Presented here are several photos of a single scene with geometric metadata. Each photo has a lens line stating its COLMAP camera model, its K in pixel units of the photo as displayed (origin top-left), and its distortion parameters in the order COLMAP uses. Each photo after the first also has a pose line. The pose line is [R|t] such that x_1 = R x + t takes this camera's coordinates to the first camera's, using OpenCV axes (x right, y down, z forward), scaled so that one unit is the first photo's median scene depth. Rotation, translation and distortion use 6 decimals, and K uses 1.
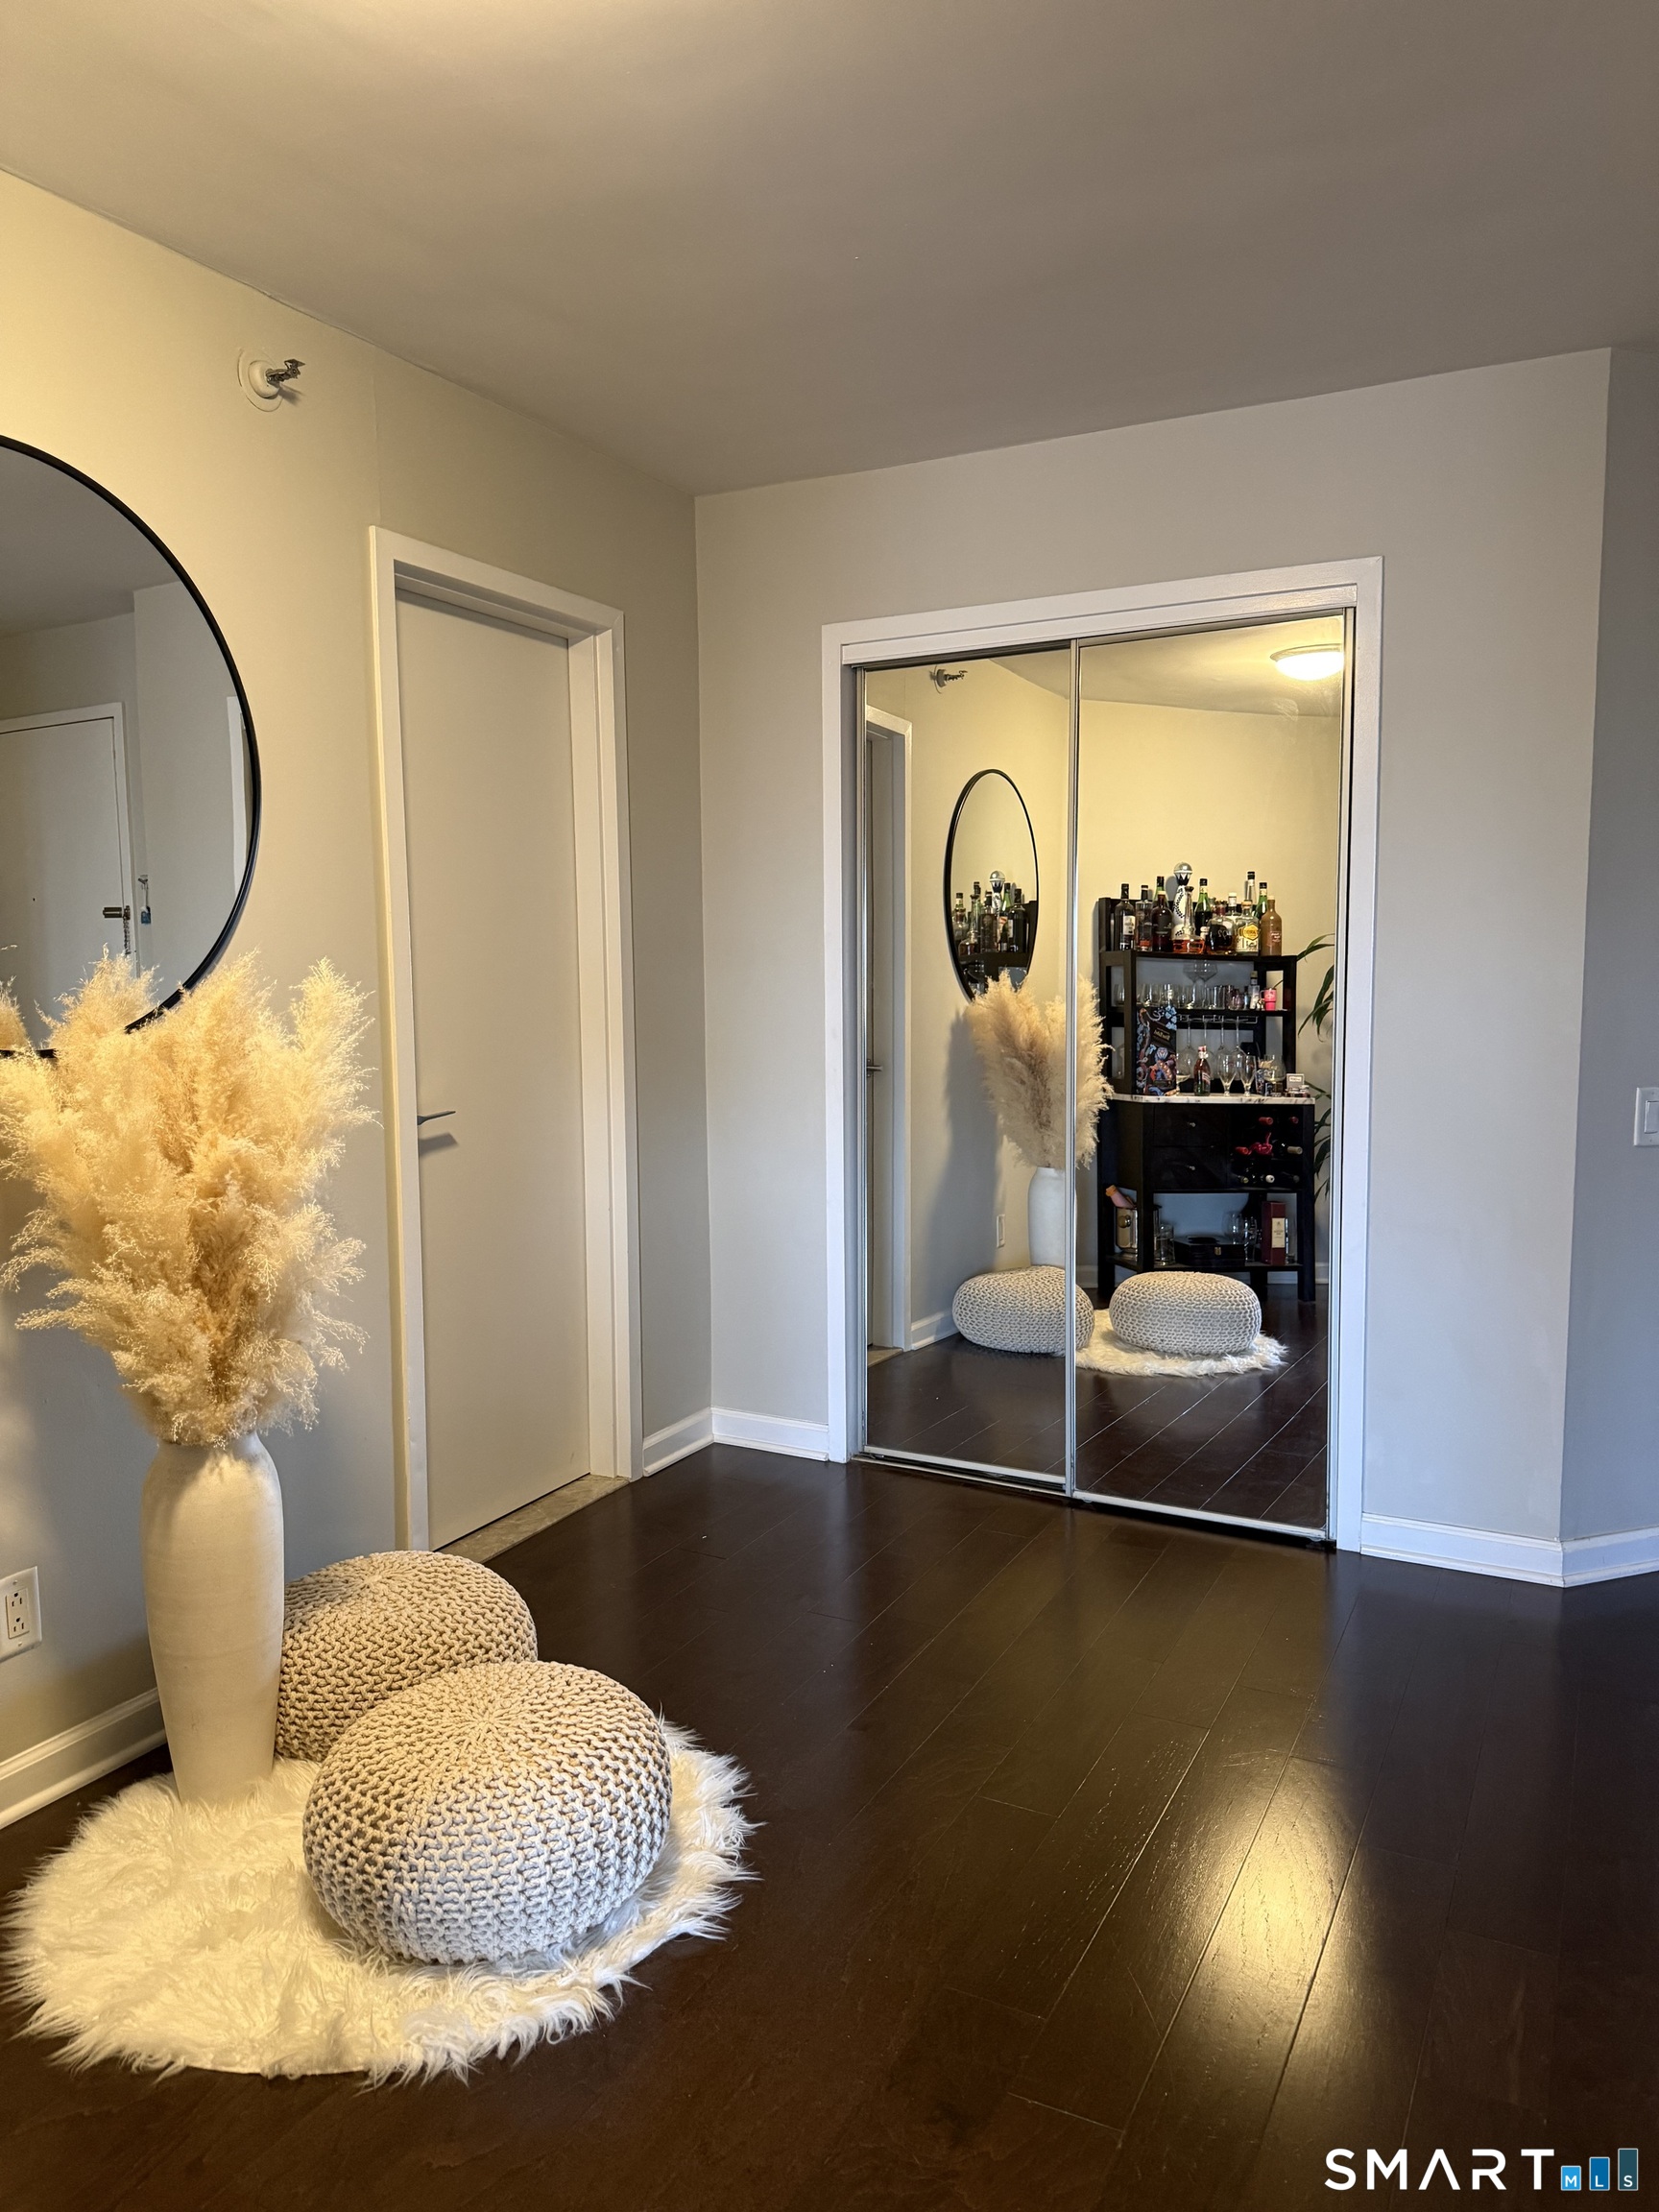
lens RADIAL K [[1536.0, 0, 822.5], [0, 1536.0, 1102.7], [0, 0, 1]] dist [0.149781, -0.301688]
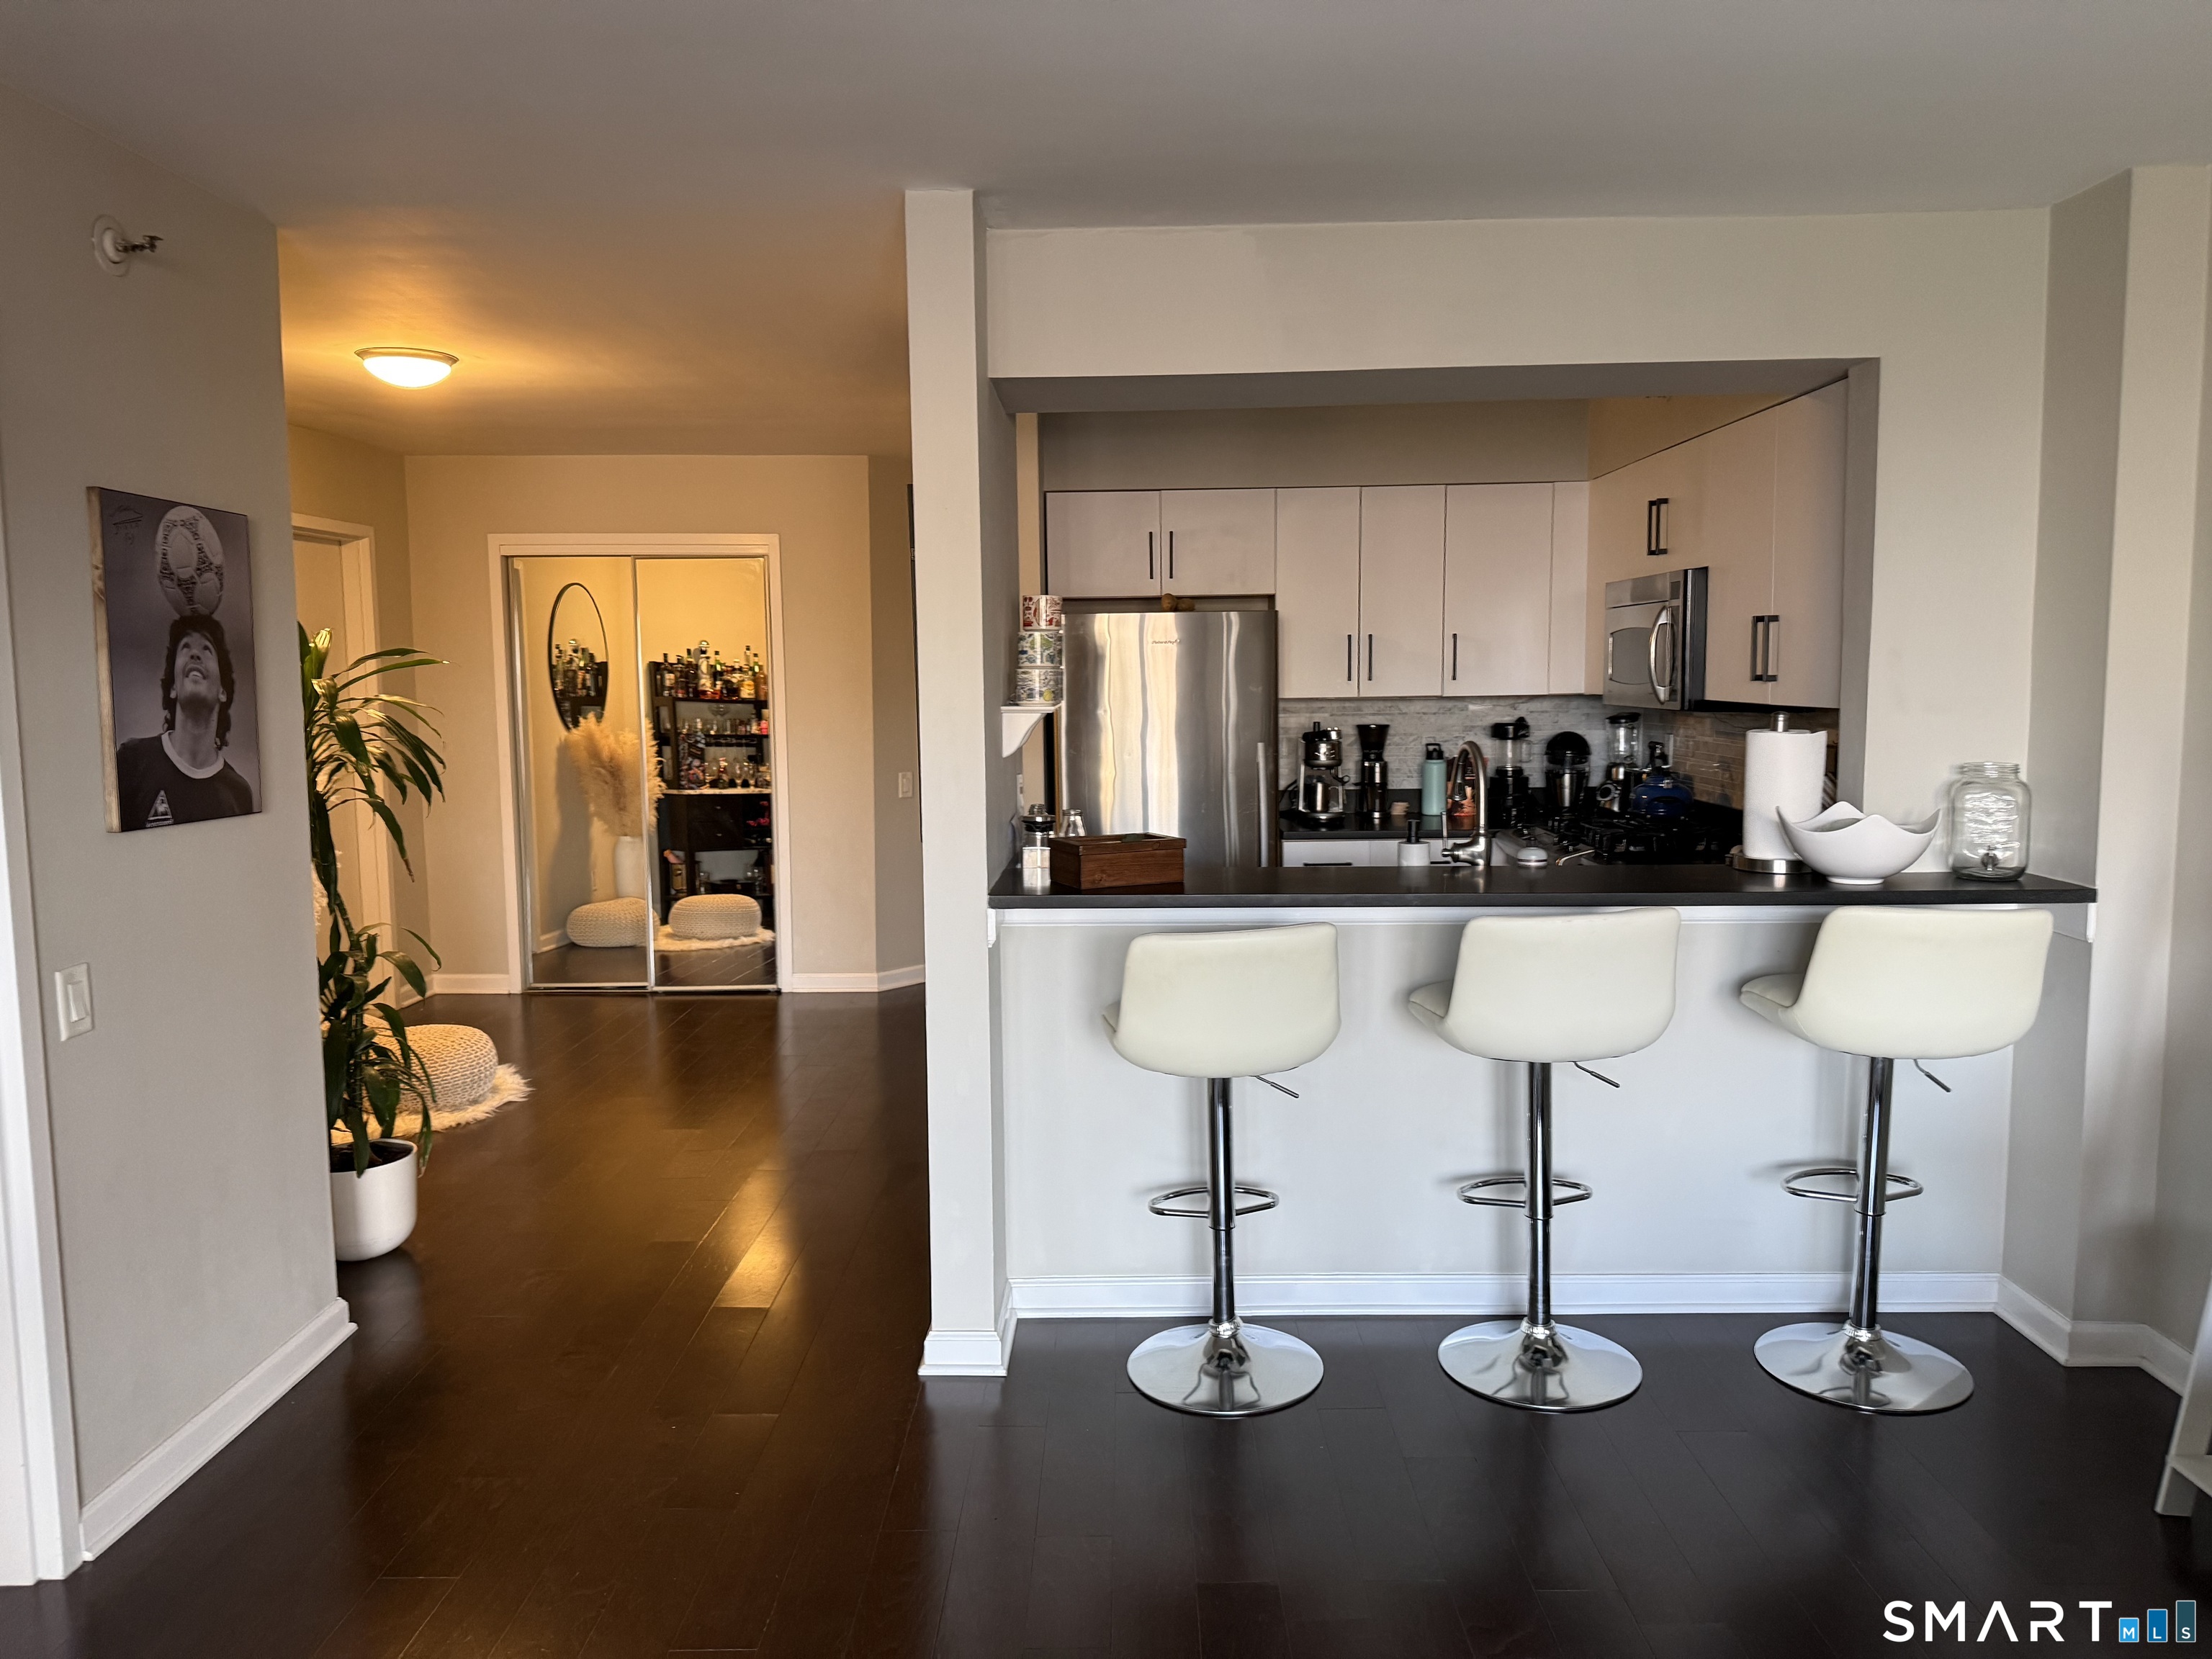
lens RADIAL K [[1533.8, 0, 1108.8], [0, 1533.8, 851.5], [0, 0, 1]] dist [0.179962, -0.385265]
pose [[0.893416, -0.050493, 0.446384, -0.127724], [0.039093, 0.998632, 0.034719, 0.022169], [-0.447526, -0.013568, 0.894168, -0.670512]]
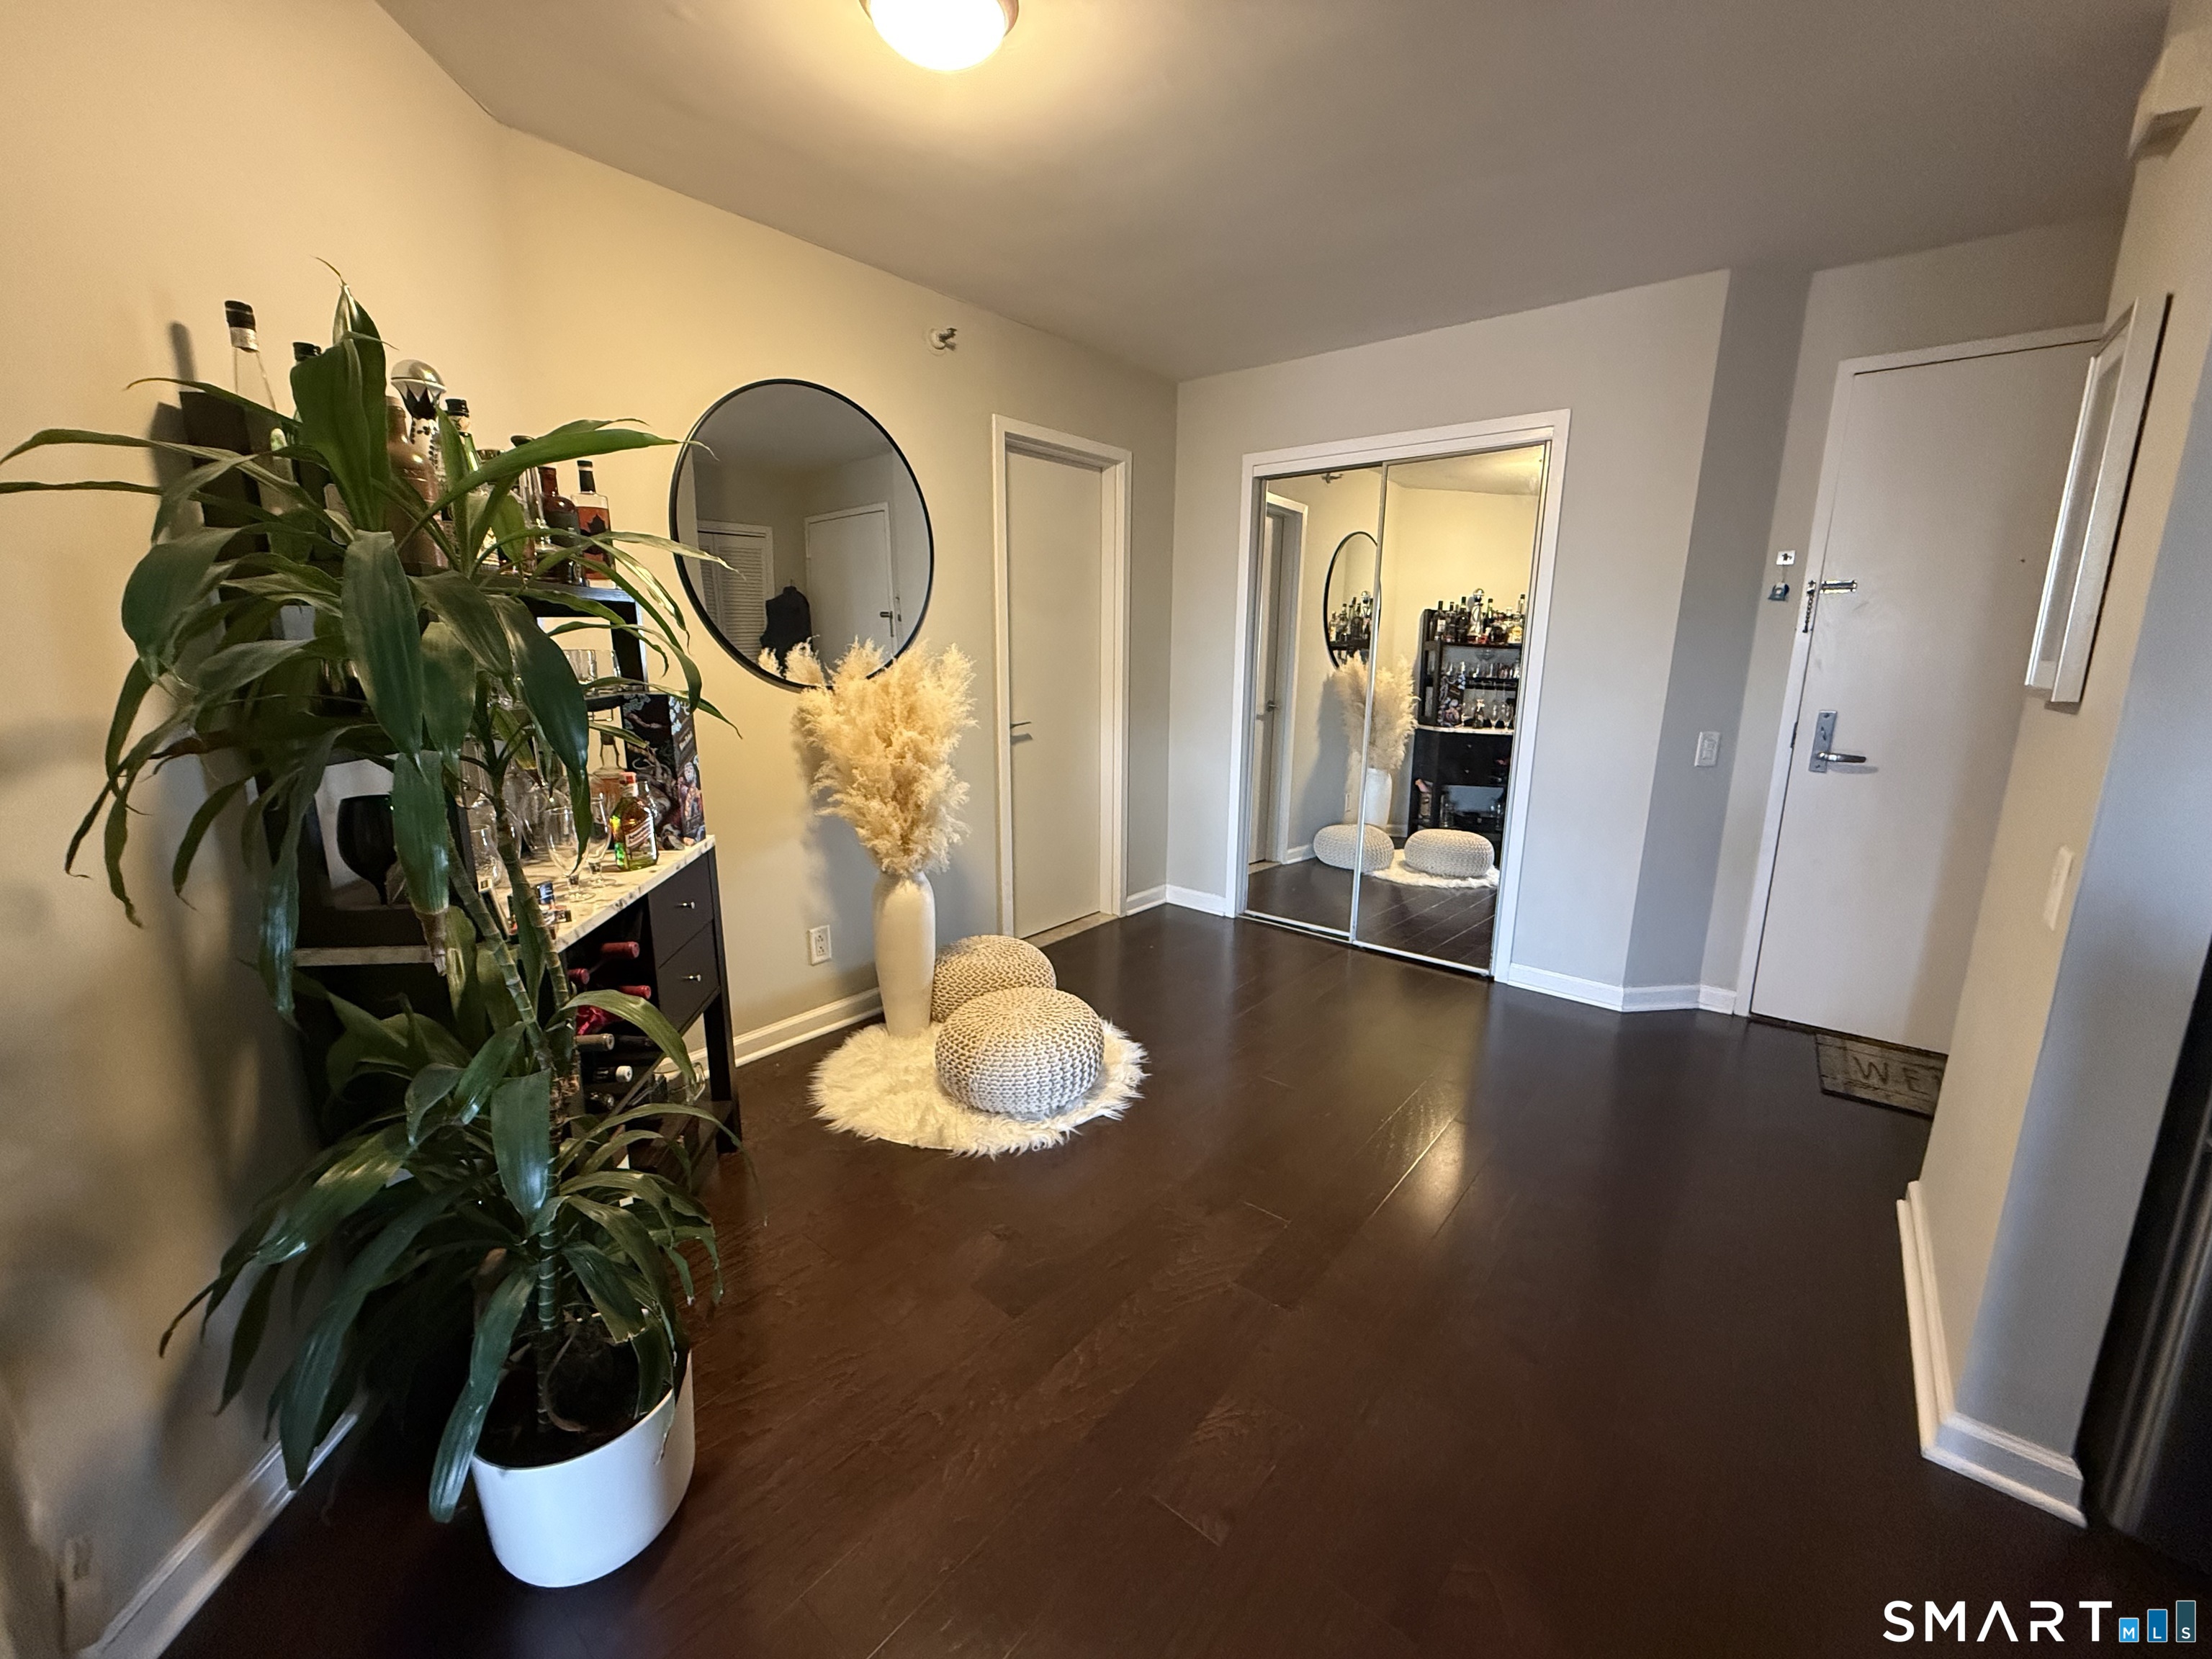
lens RADIAL K [[882.0, 0, 1101.8], [0, 882.0, 827.2], [0, 0, 1]] dist [-0.000557, 0.000466]
pose [[0.977908, 0.058091, -0.200802, 0.047290], [-0.034097, 0.992073, 0.120952, -0.000439], [0.206237, -0.111434, 0.972136, -0.044755]]
